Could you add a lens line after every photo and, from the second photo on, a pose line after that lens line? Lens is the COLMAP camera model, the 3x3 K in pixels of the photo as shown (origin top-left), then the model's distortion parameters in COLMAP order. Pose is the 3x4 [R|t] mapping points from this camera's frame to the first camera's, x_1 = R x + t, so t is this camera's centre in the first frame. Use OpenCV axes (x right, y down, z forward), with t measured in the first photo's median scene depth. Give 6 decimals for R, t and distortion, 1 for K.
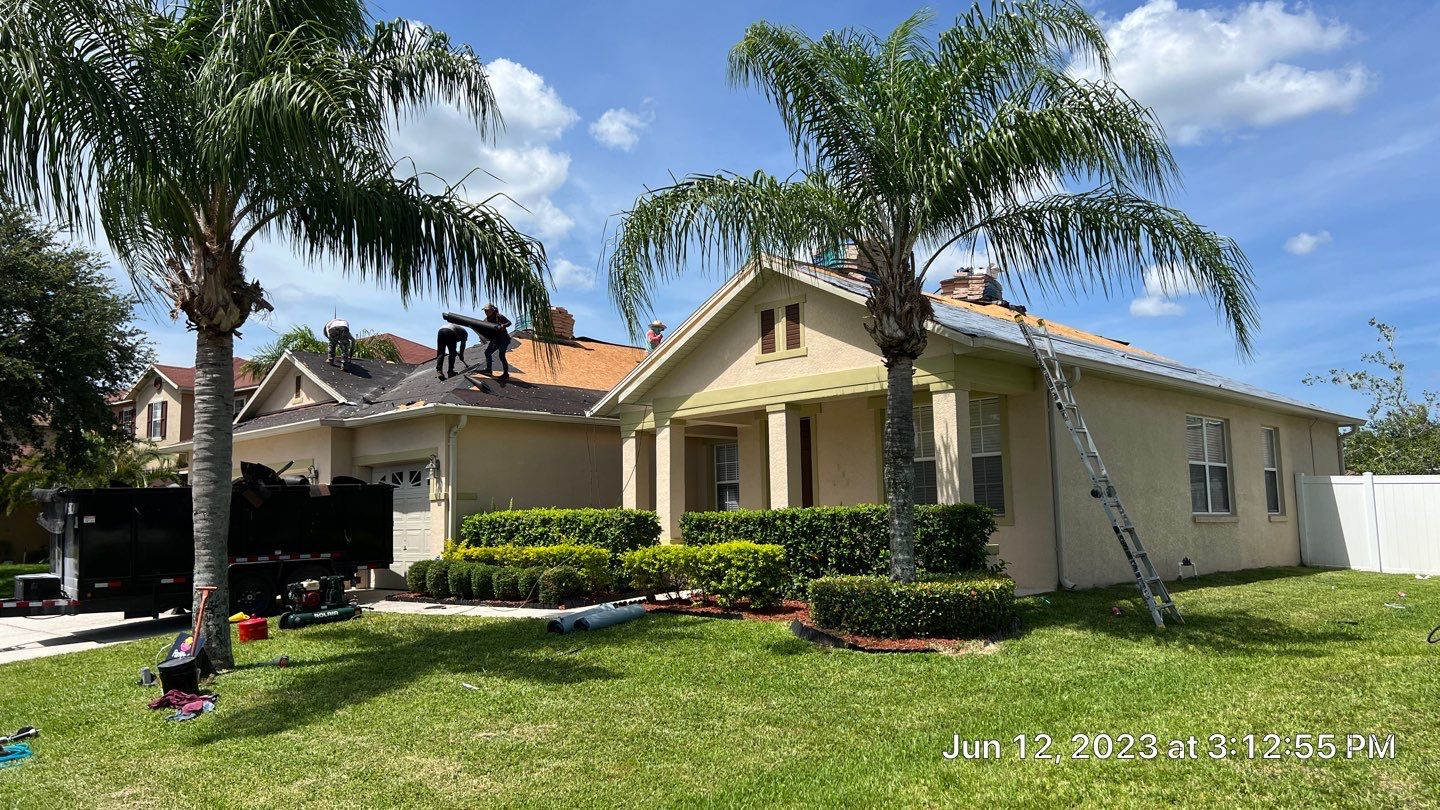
lens RADIAL K [[1071.8, 0, 710.4], [0, 1071.8, 419.9], [0, 0, 1]] dist [0.147376, -0.224038]
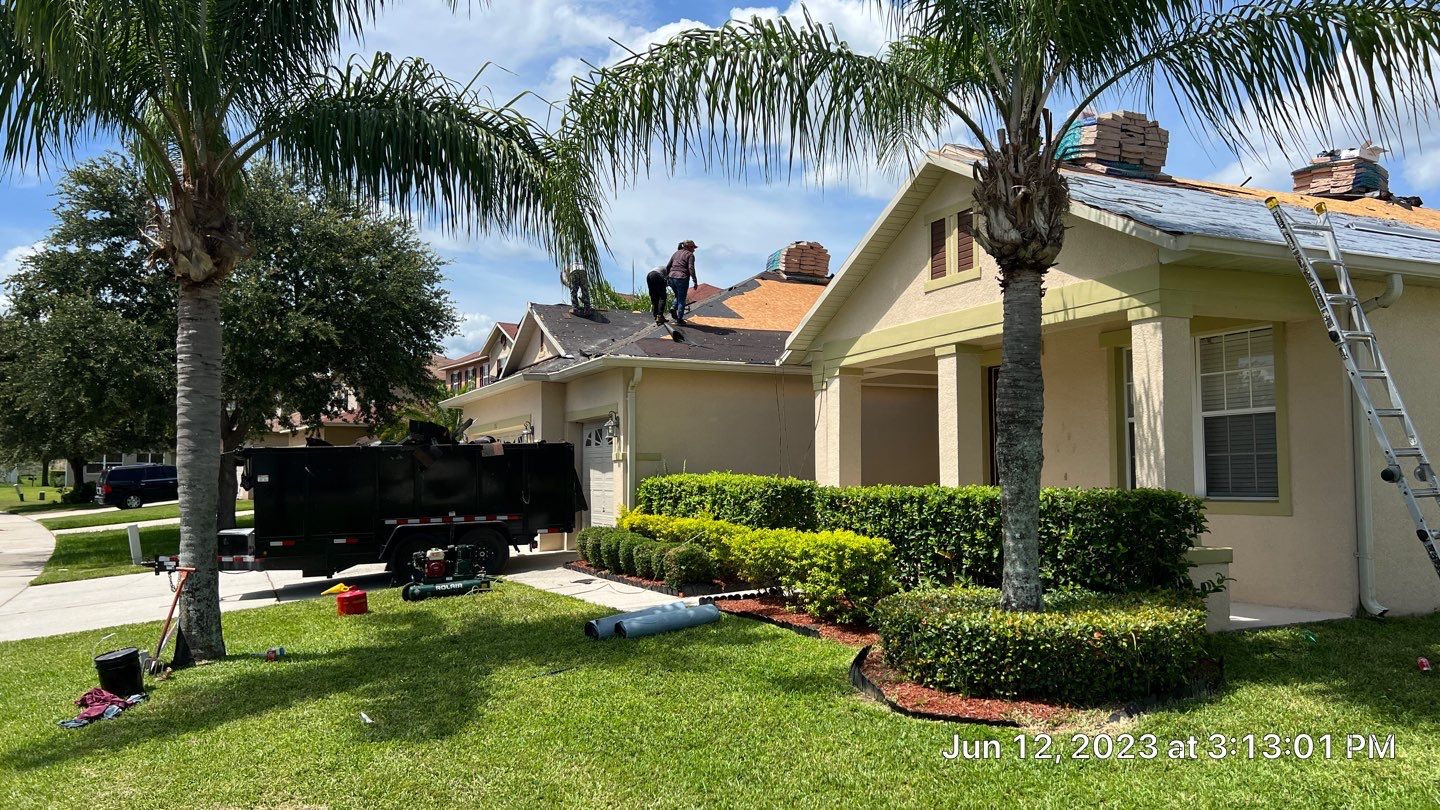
lens RADIAL K [[1071.8, 0, 710.4], [0, 1071.8, 419.9], [0, 0, 1]] dist [0.147376, -0.224038]
pose [[0.930454, -0.001308, -0.366408, 0.187231], [0.019654, 0.998732, 0.046345, -0.000950], [0.365882, -0.050323, 0.929300, 0.230886]]
